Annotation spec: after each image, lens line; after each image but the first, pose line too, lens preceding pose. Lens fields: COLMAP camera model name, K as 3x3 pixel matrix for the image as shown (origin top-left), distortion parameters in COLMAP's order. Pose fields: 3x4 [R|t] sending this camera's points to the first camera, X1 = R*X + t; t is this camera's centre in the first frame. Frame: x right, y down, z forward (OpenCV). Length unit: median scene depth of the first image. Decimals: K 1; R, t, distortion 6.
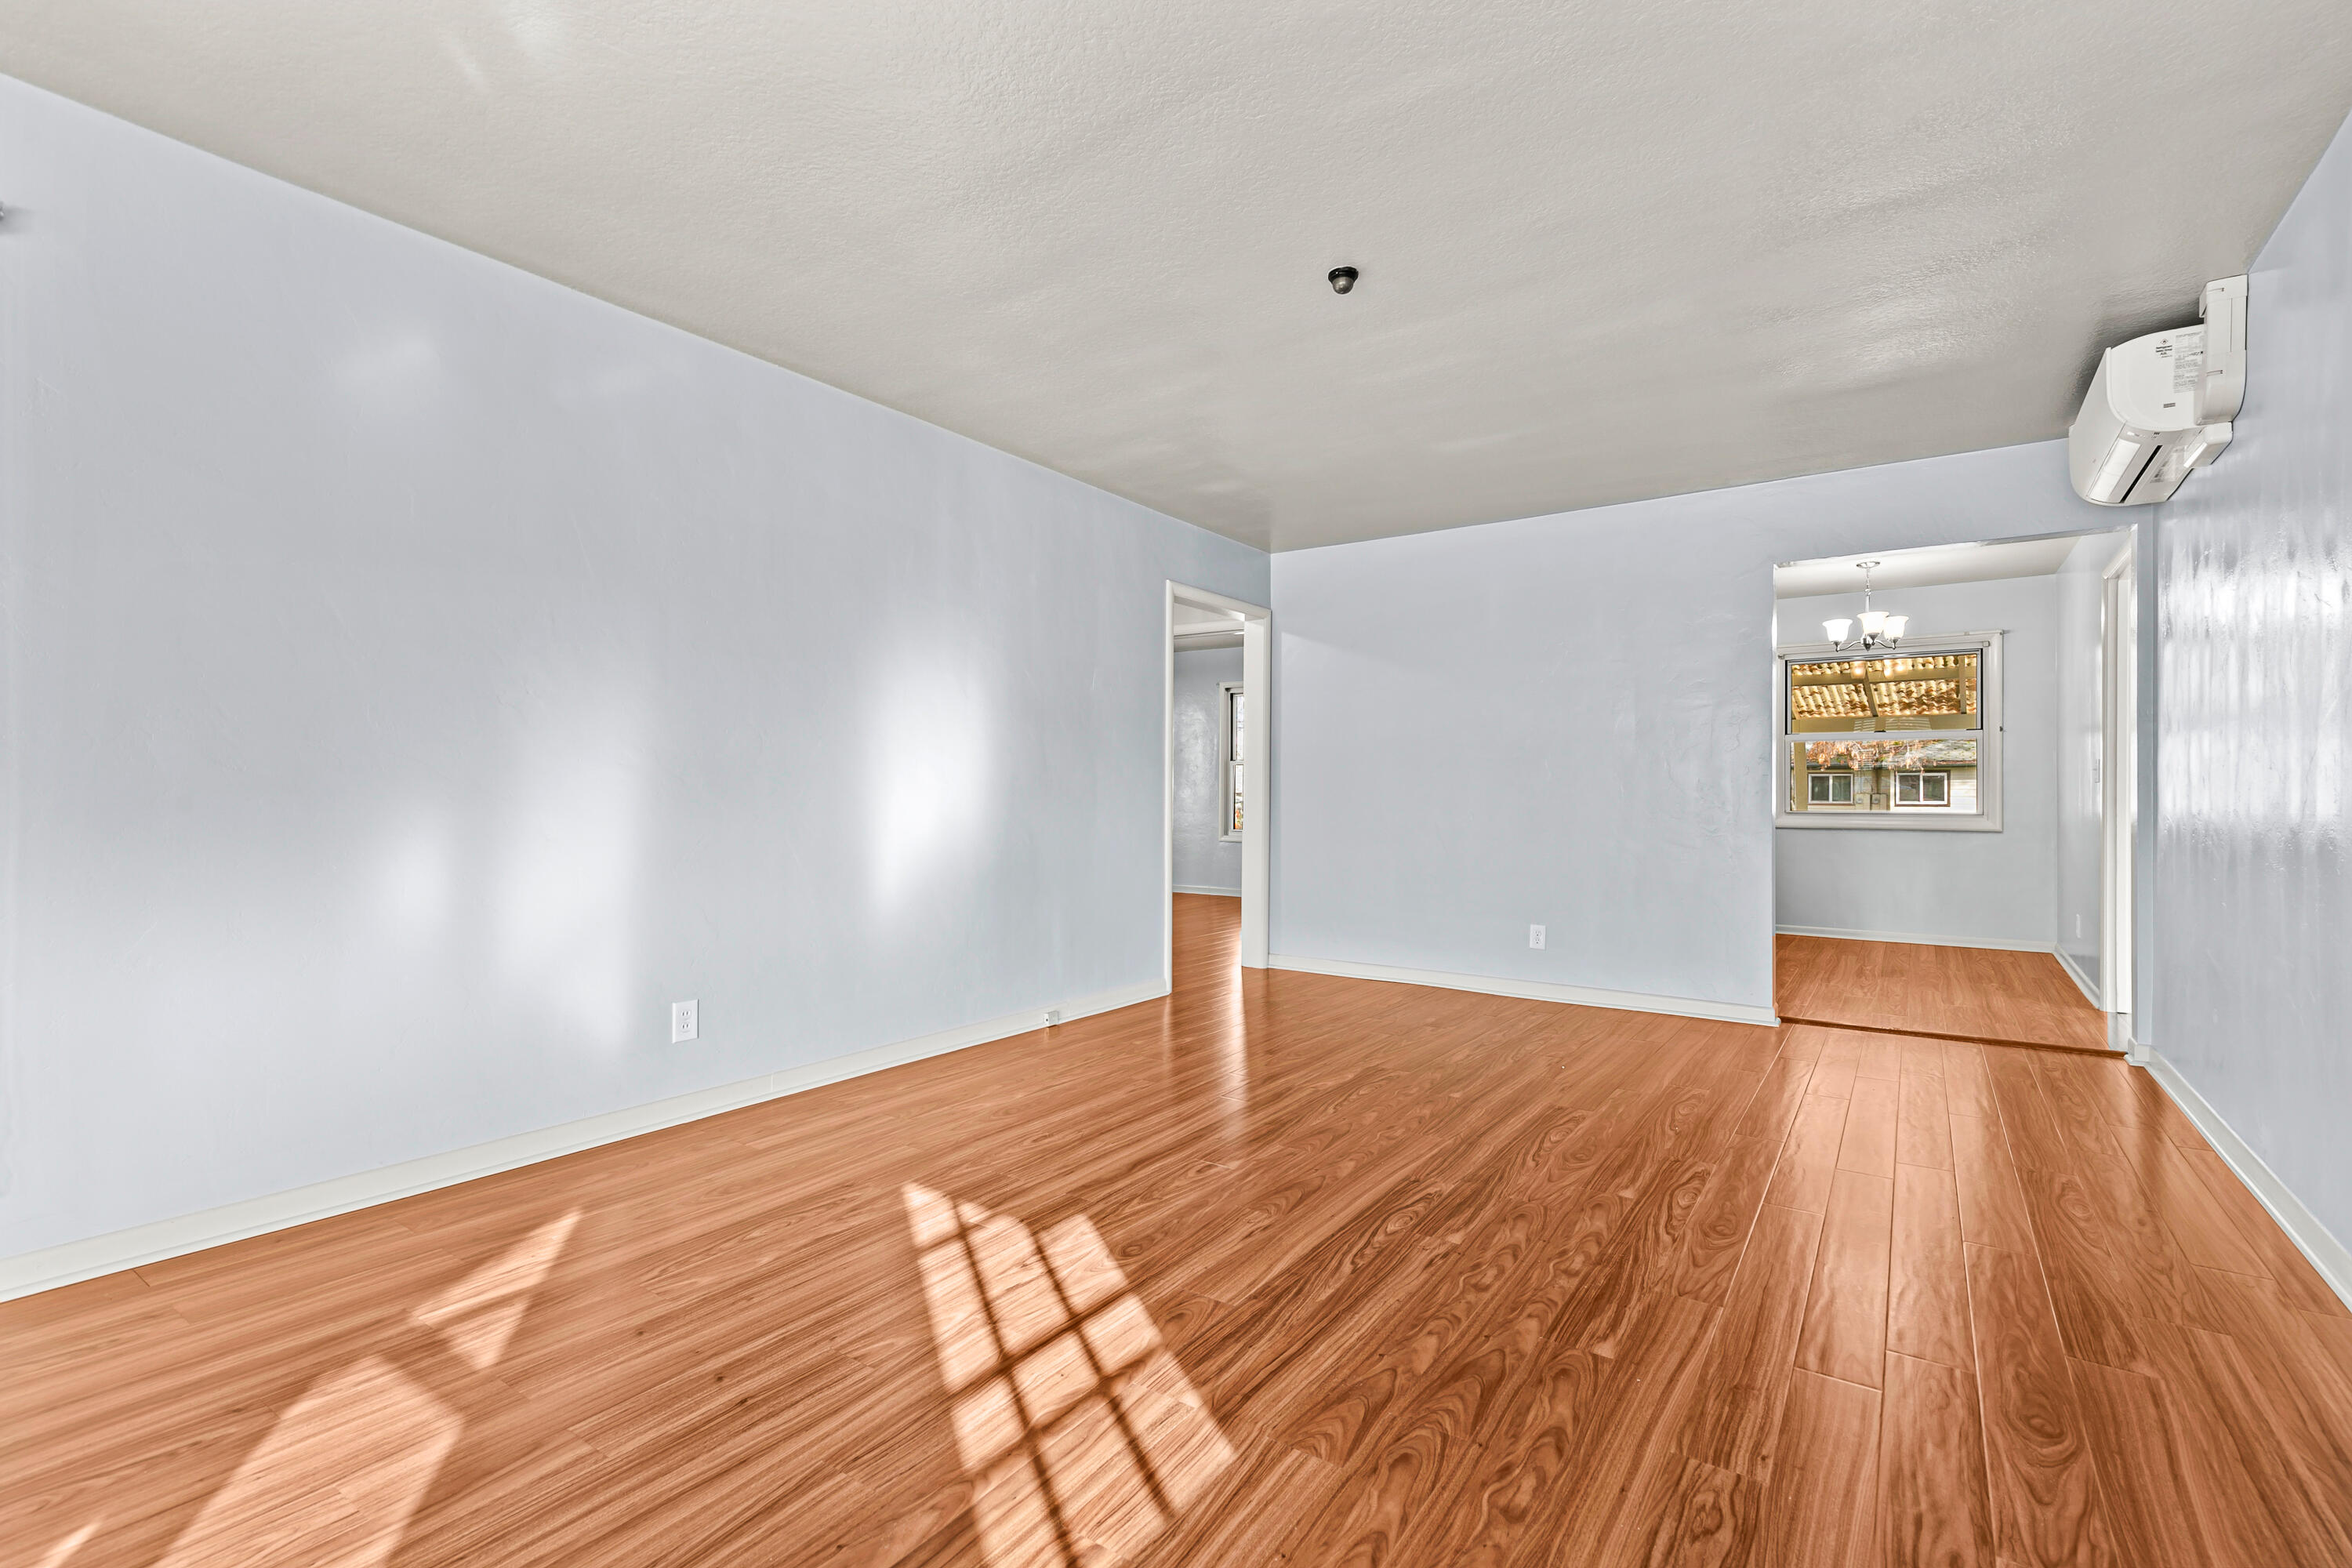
lens RADIAL K [[1075.7, 0, 1173.4], [0, 1075.7, 781.1], [0, 0, 1]] dist [0.011744, -0.002743]
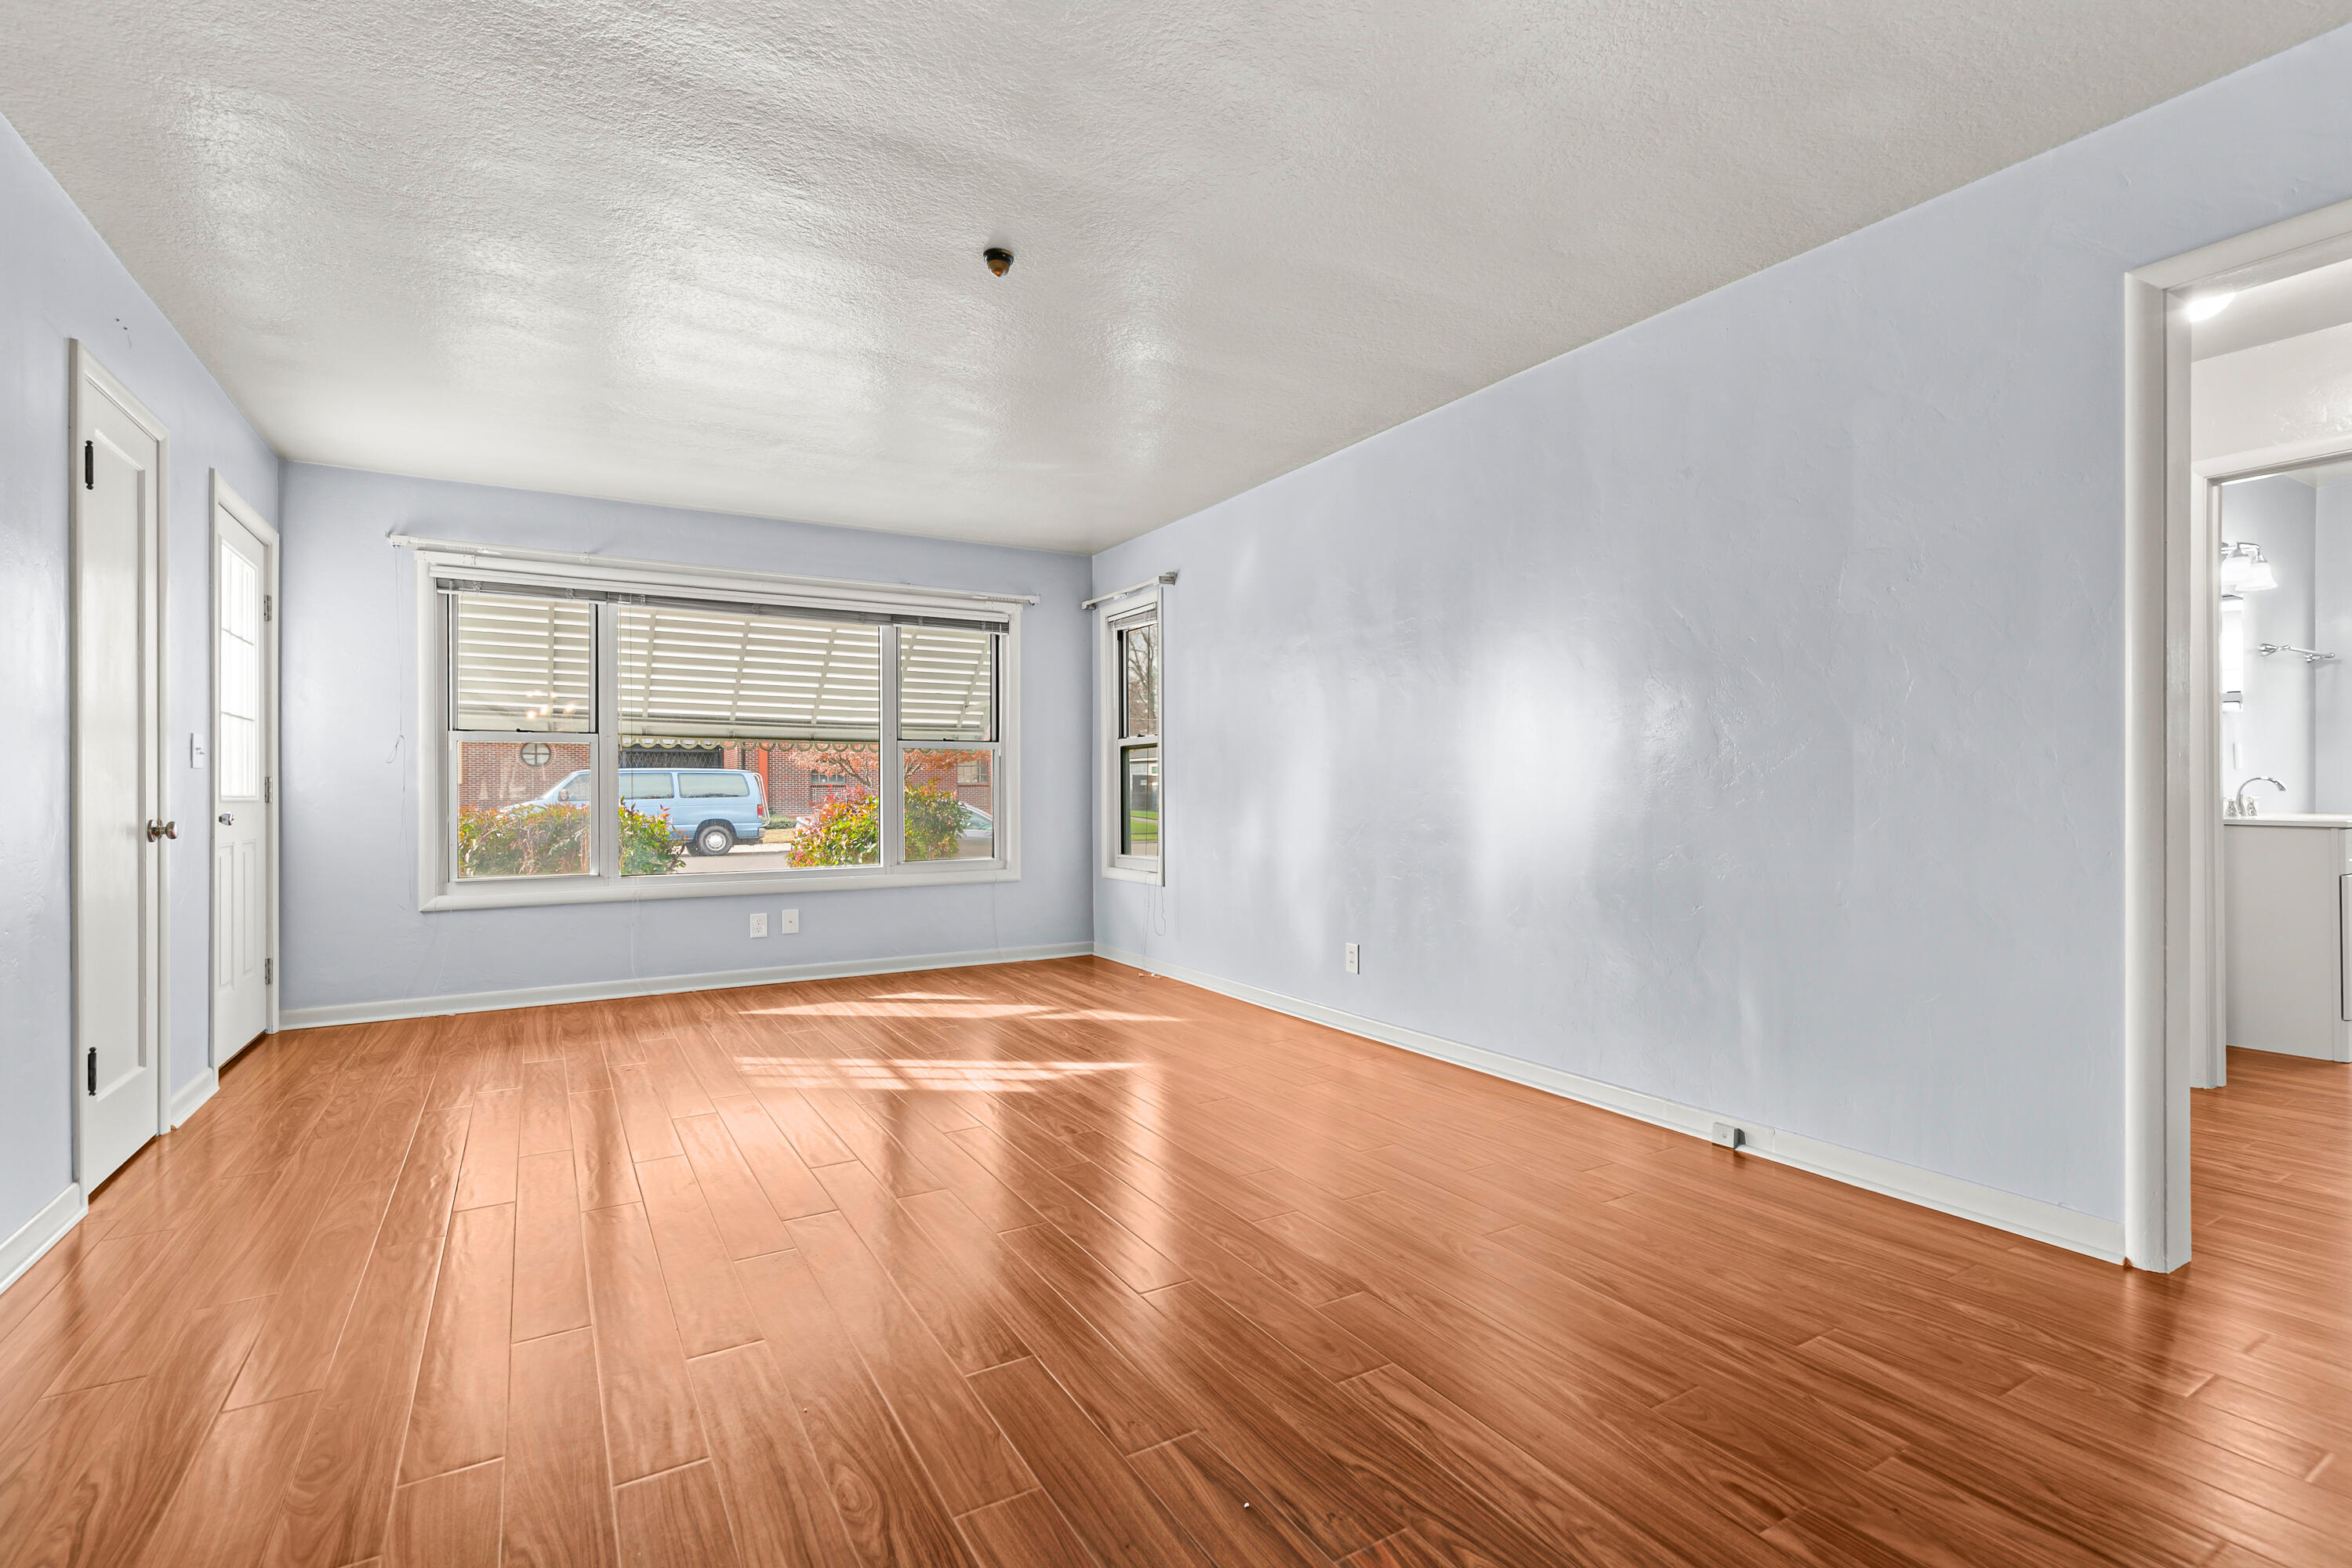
lens RADIAL K [[1075.7, 0, 1200.2], [0, 1075.7, 787.1], [0, 0, 1]] dist [0.011744, -0.002743]
pose [[-0.402528, -0.002973, -0.915403, 1.210346], [0.010082, 0.999920, -0.007680, 0.024257], [0.915352, -0.012320, -0.402465, 1.928987]]
